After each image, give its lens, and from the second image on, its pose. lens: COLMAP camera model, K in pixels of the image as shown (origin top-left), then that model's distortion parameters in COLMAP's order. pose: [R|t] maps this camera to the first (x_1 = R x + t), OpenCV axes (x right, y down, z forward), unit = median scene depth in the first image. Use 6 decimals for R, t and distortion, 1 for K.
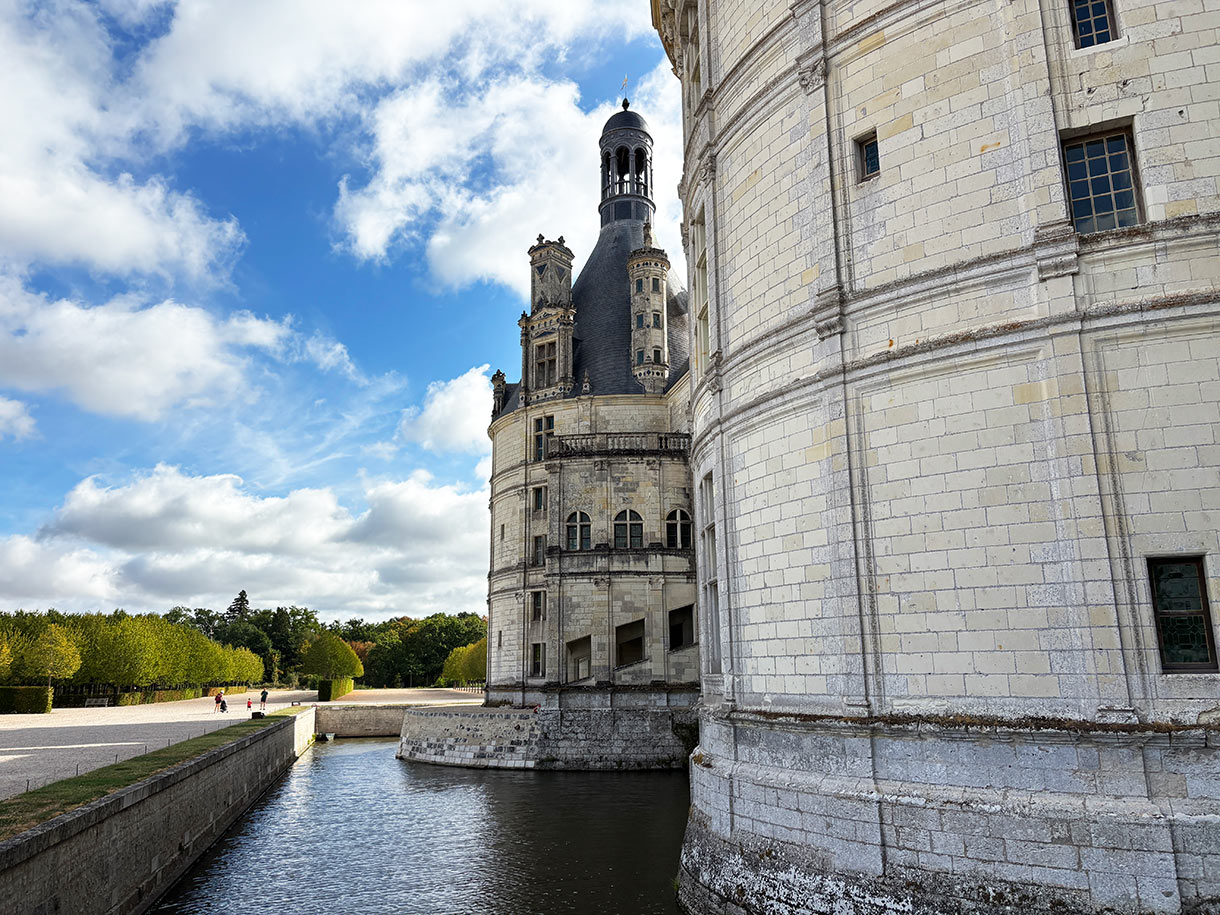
lens RADIAL K [[914.0, 0, 609.5], [0, 914.0, 458.7], [0, 0, 1]] dist [0.006462, -0.001940]
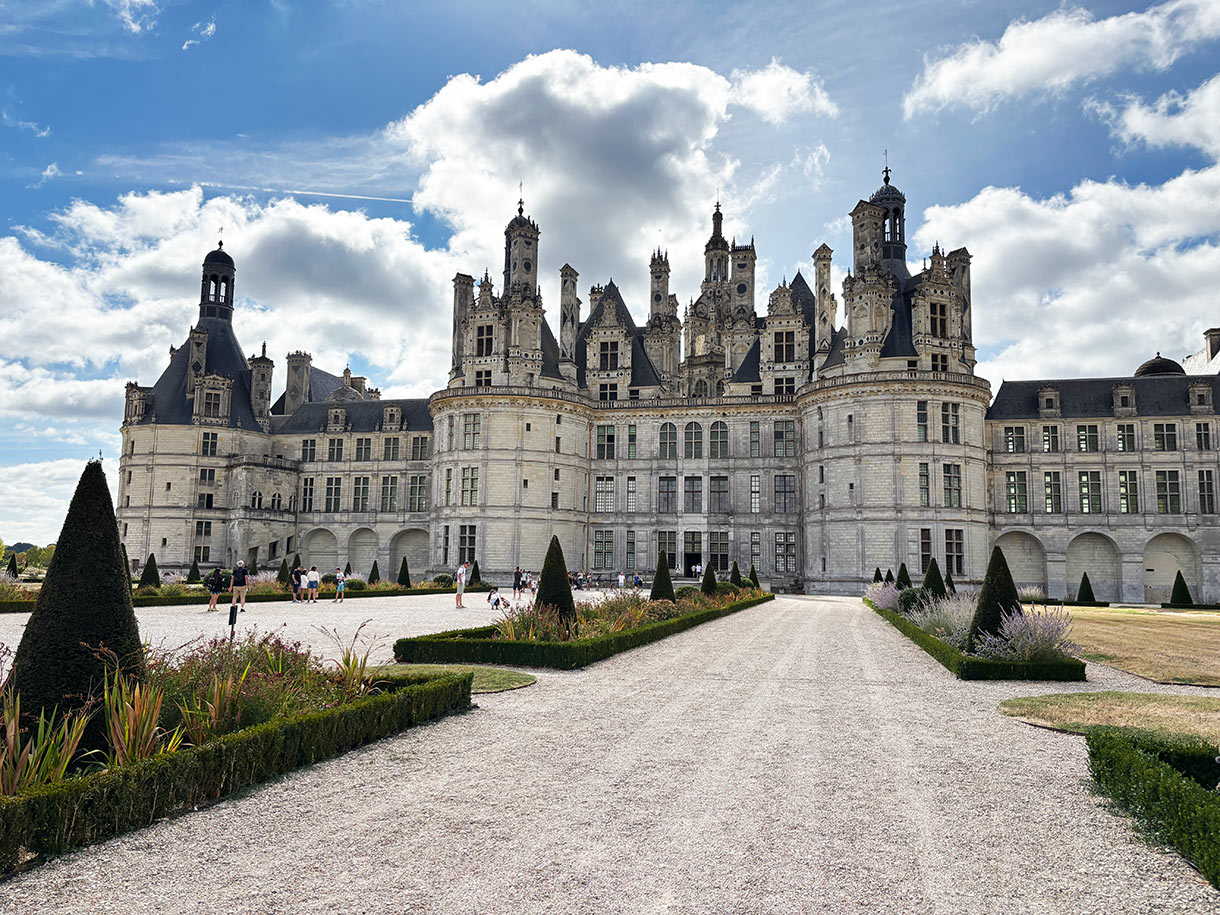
lens RADIAL K [[914.0, 0, 610.0], [0, 914.0, 458.9], [0, 0, 1]] dist [0.006462, -0.001940]
pose [[0.466143, 0.137244, 0.873999, -1.613274], [-0.224225, 0.973967, -0.033352, -0.138160], [-0.855823, -0.180425, 0.484781, -0.808986]]
